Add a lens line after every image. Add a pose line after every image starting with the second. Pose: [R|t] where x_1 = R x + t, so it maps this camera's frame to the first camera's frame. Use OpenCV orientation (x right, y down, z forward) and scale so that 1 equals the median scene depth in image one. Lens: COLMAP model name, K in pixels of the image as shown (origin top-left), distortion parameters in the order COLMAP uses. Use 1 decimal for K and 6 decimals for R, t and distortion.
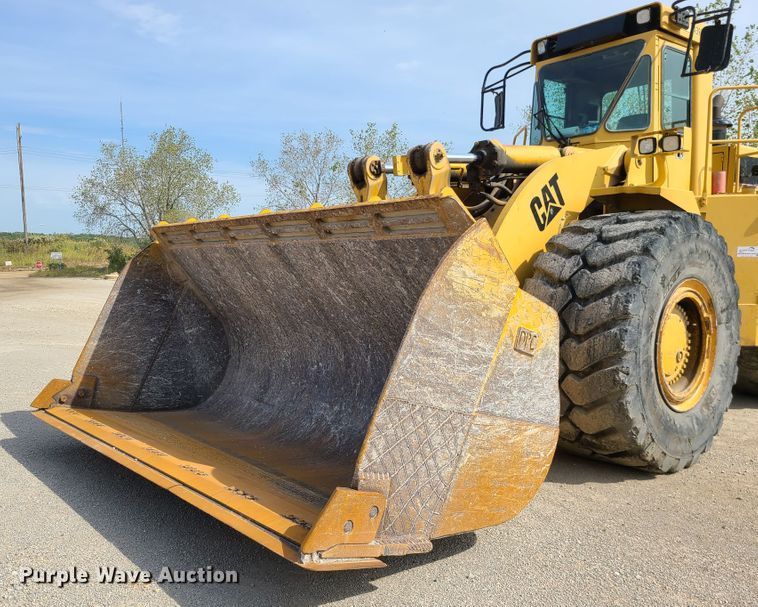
lens RADIAL K [[674.9, 0, 321.0], [0, 674.9, 328.2], [0, 0, 1]] dist [0.012418, 0.003192]
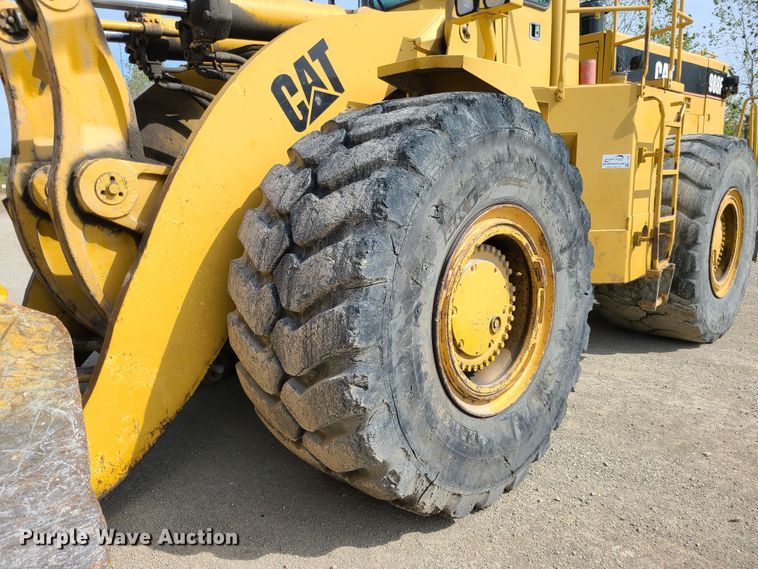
lens RADIAL K [[574.9, 0, 379.0], [0, 574.9, 284.5], [0, 0, 1]] dist [0.039731, -0.005134]
pose [[0.992127, -0.038639, 0.119123, 0.368462], [0.028751, 0.996081, 0.083640, -0.047817], [-0.121888, -0.079556, 0.989350, 0.489504]]
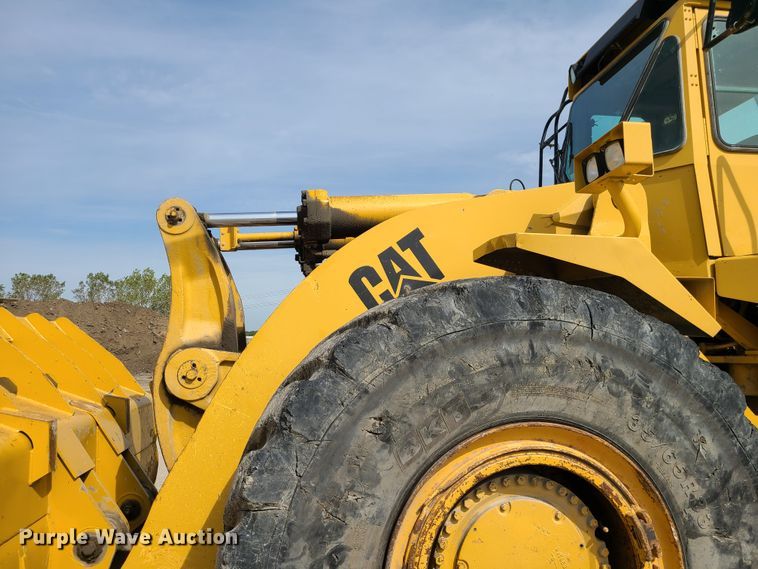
lens RADIAL K [[574.9, 0, 379.0], [0, 574.9, 284.5], [0, 0, 1]] dist [0.039731, -0.005134]
pose [[0.877408, -0.043654, -0.477755, 0.642275], [-0.060010, 0.978043, -0.199577, -0.079780], [0.475977, 0.203780, 0.855523, 0.608832]]
